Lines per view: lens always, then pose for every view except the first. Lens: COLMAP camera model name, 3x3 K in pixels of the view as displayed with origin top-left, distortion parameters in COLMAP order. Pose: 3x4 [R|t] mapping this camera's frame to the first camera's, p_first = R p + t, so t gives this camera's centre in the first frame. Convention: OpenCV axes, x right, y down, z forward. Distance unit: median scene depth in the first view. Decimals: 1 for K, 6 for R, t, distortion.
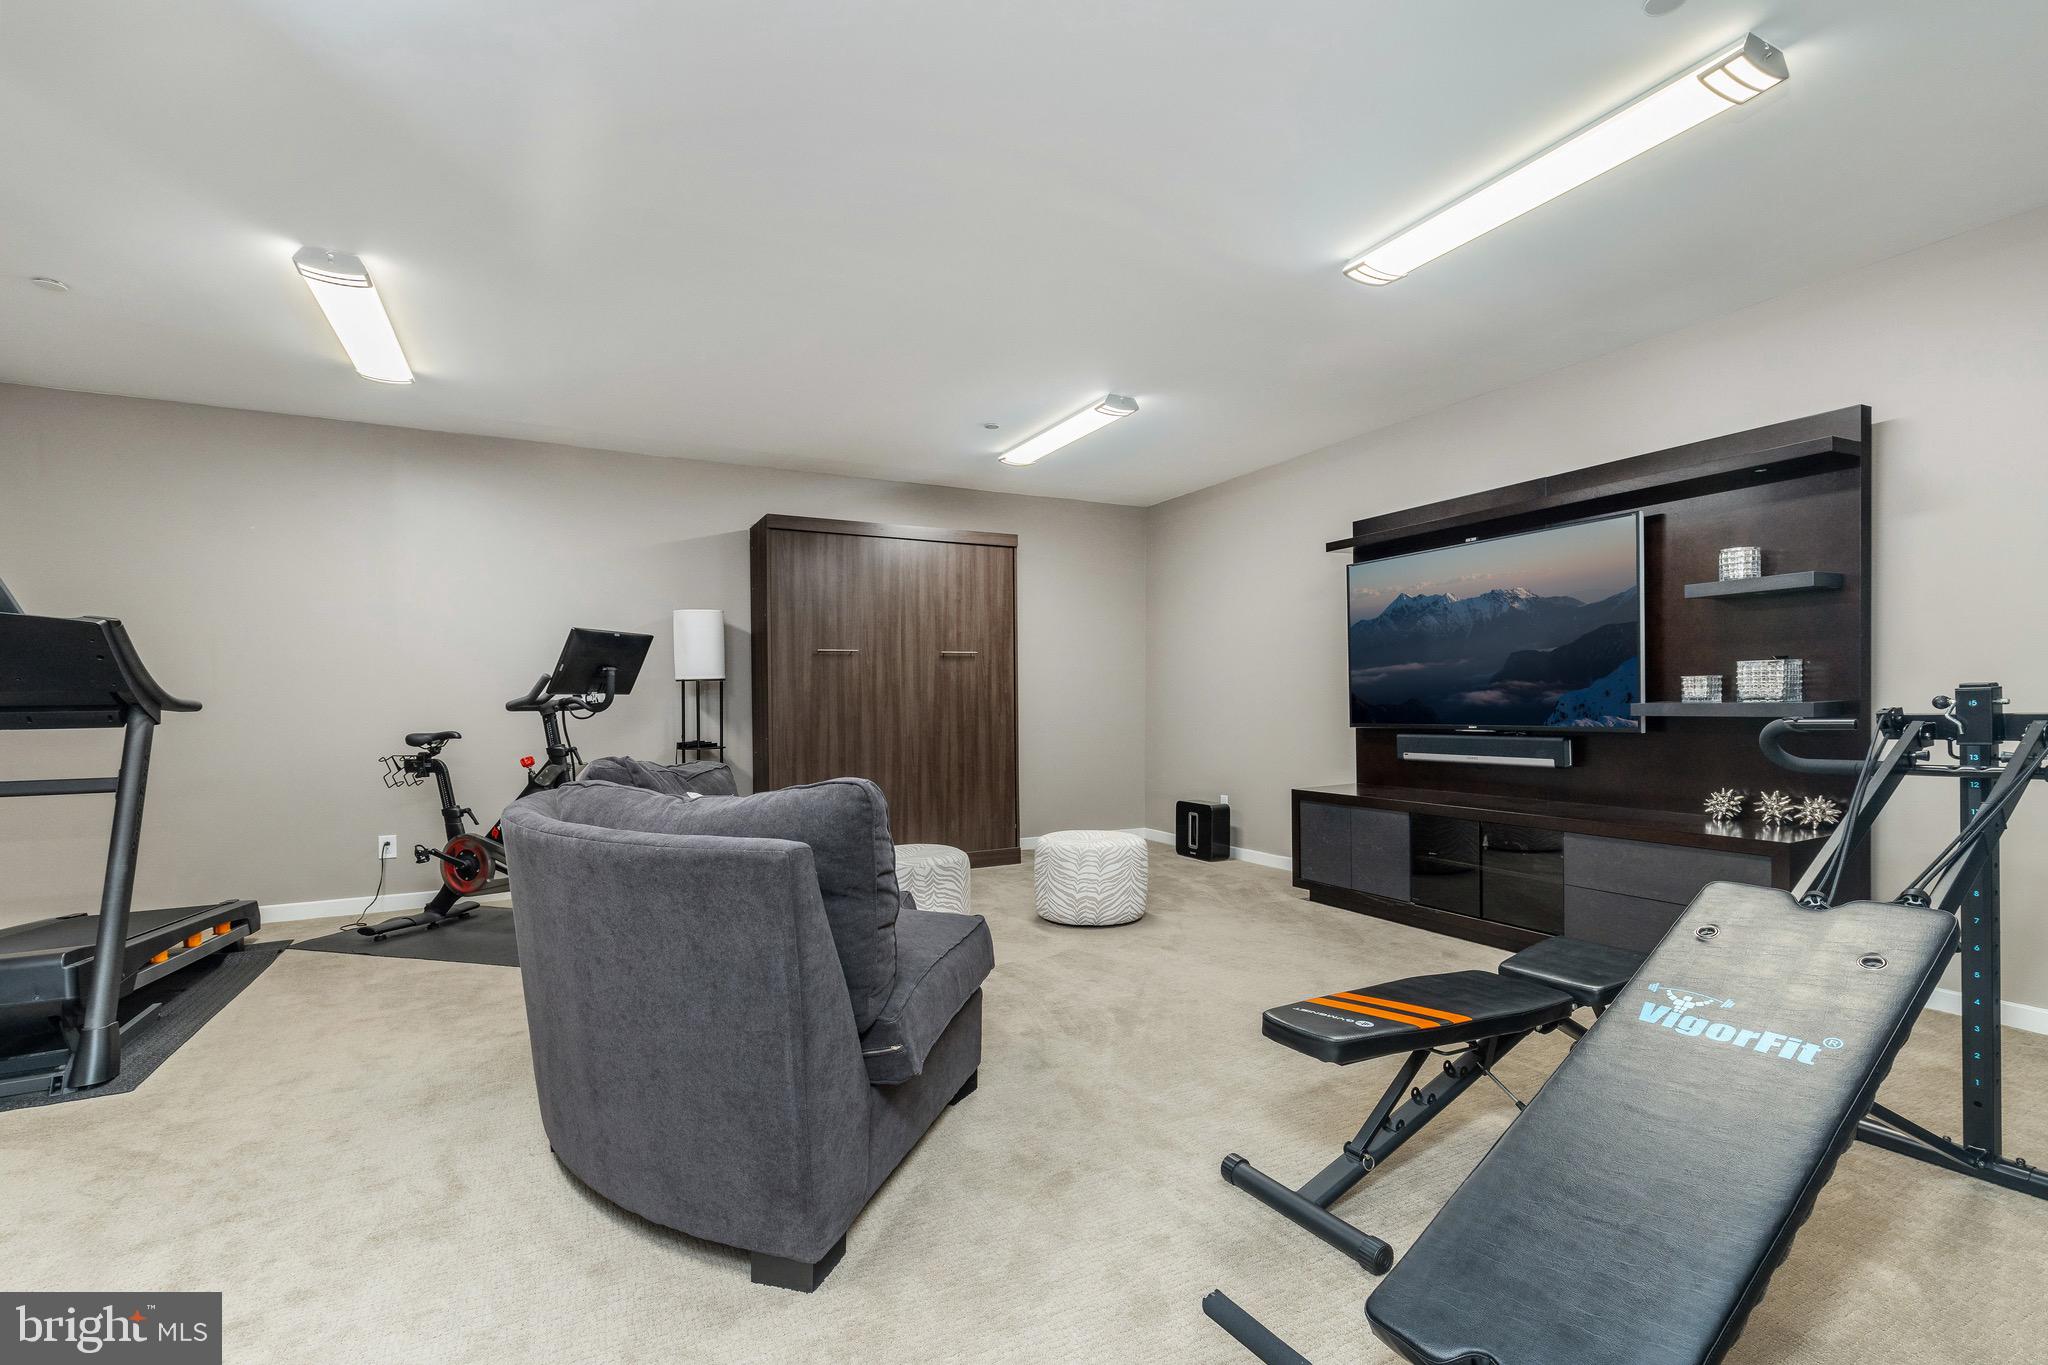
lens RADIAL K [[930.4, 0, 1026.8], [0, 930.4, 694.6], [0, 0, 1]] dist [0.011865, -0.001315]
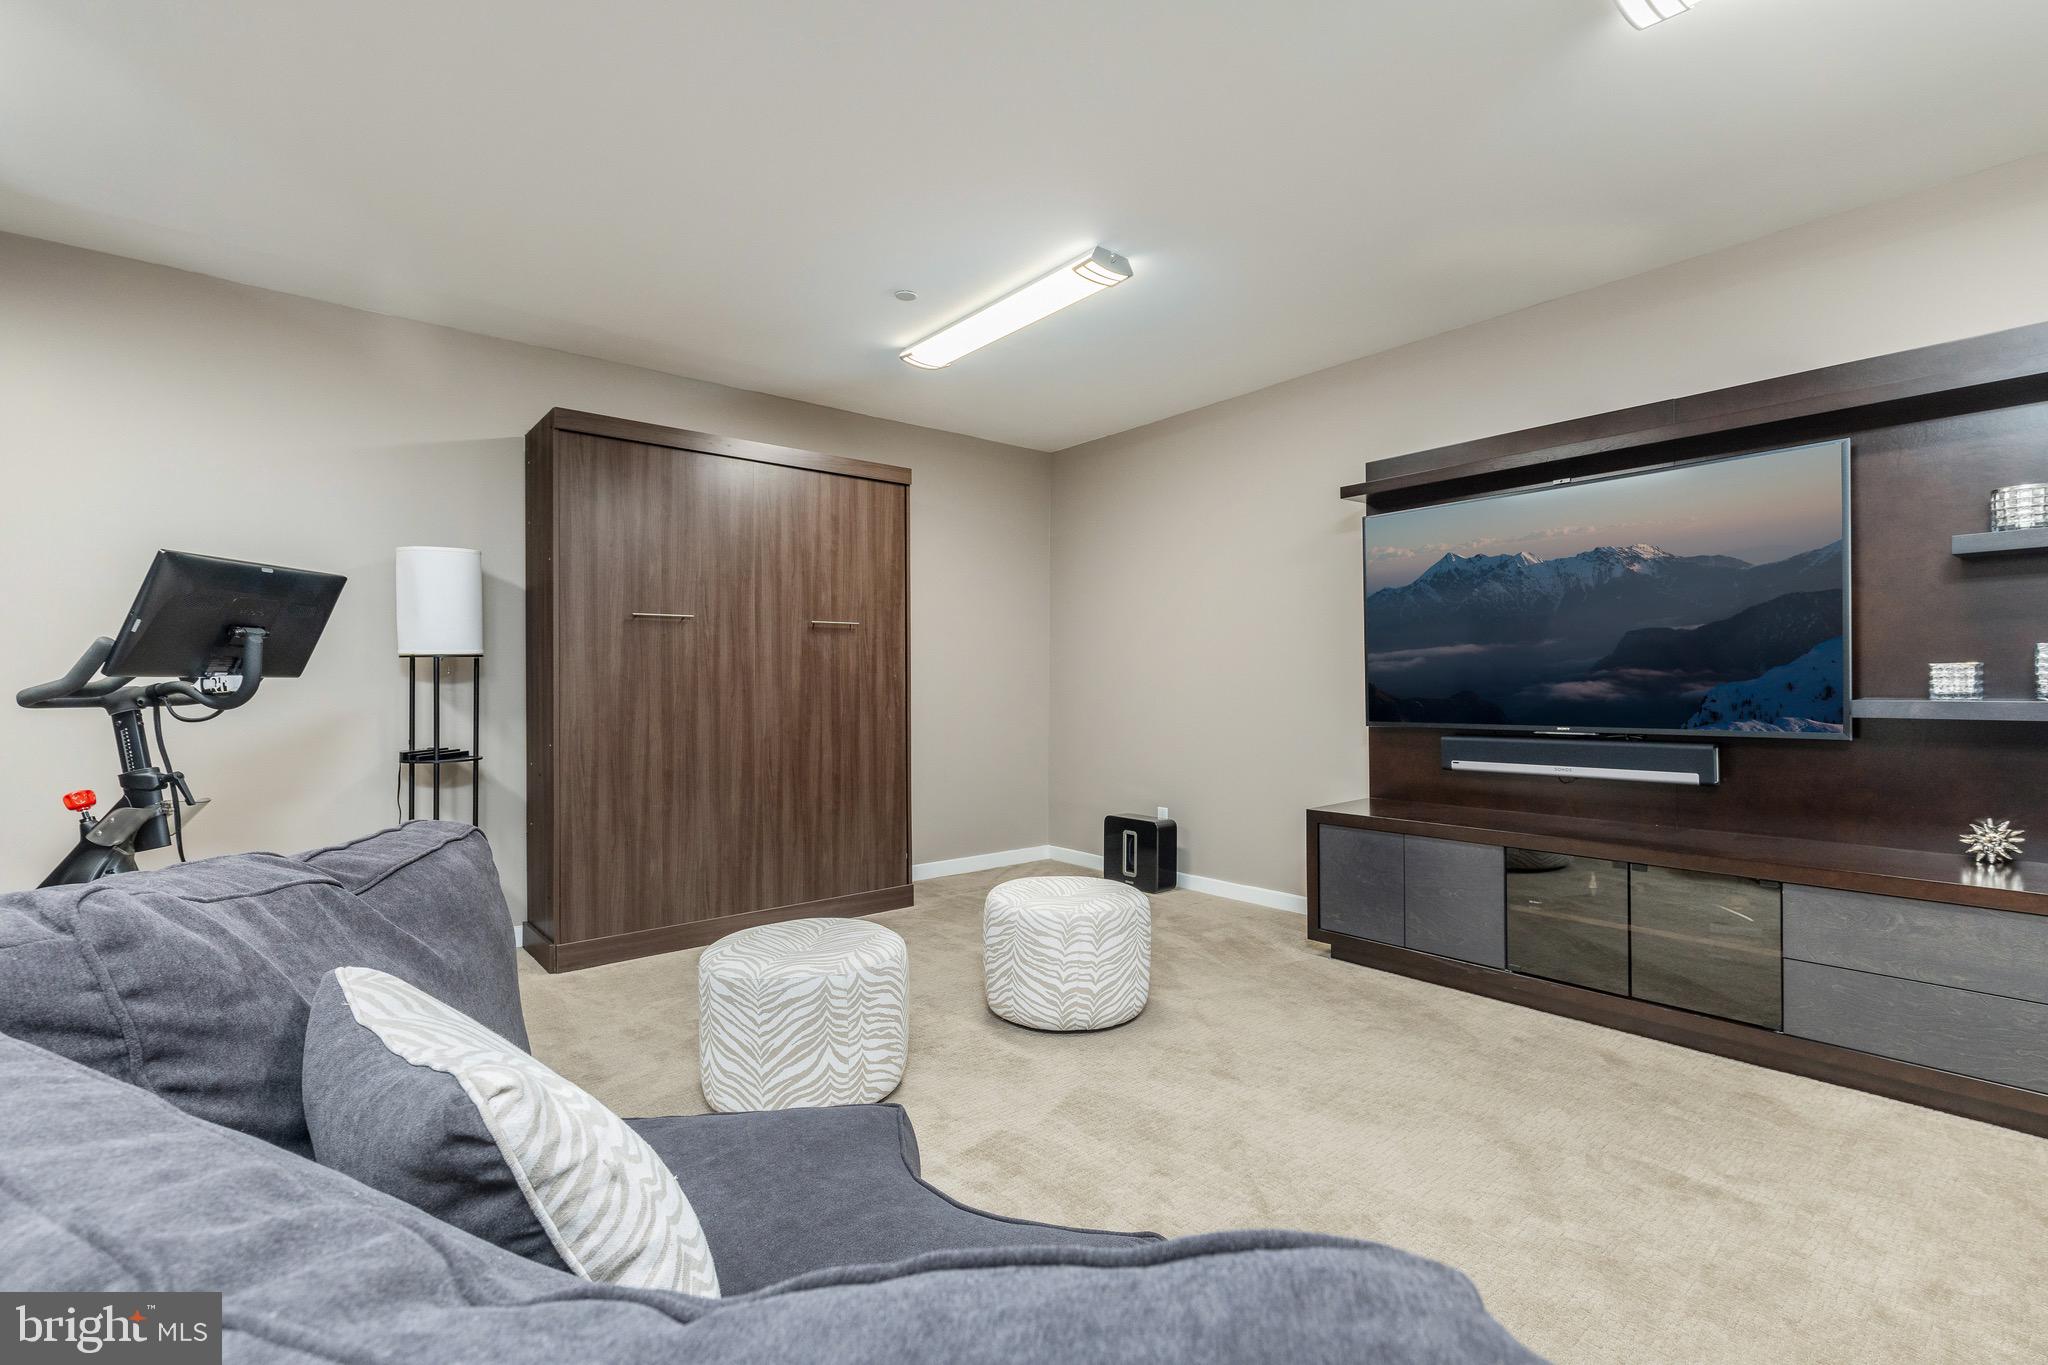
lens RADIAL K [[930.4, 0, 1018.8], [0, 930.4, 680.1], [0, 0, 1]] dist [0.011865, -0.001315]
pose [[0.979253, 0.006812, 0.202525, -0.097943], [-0.007023, 0.999975, 0.000320, -0.001791], [-0.202518, -0.001736, 0.979277, 0.314326]]
